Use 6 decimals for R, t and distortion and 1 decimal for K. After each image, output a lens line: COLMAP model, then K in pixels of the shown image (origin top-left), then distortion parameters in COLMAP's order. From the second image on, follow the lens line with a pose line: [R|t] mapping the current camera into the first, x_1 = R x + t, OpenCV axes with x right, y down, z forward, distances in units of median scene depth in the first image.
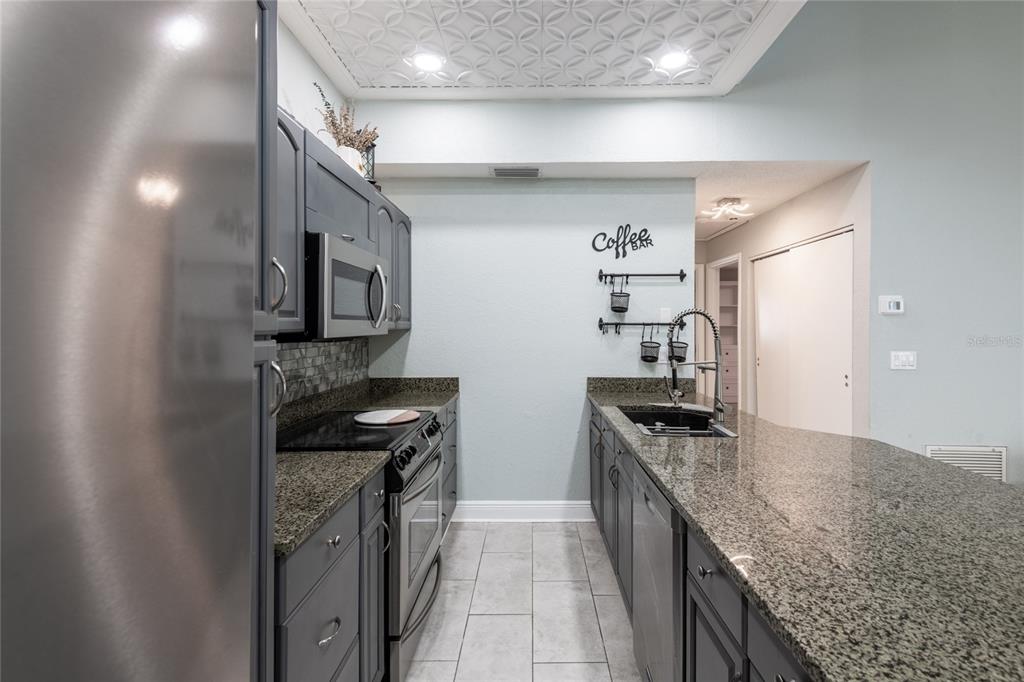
lens RADIAL K [[478.4, 0, 536.0], [0, 478.4, 324.0], [0, 0, 1]] dist [0.015474, -0.010042]
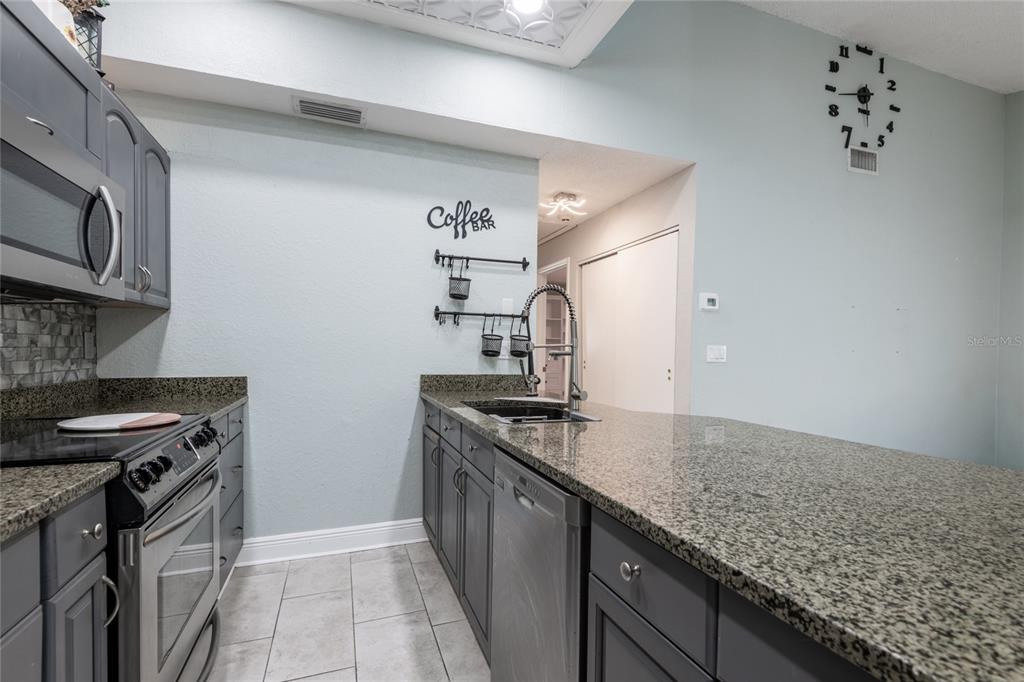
lens RADIAL K [[478.4, 0, 526.8], [0, 478.4, 356.4], [0, 0, 1]] dist [0.015474, -0.010042]
pose [[0.935604, 0.000815, 0.353051, -0.021340], [-0.007614, 0.999811, 0.017869, 0.072401], [-0.352970, -0.019407, 0.935433, 0.153819]]
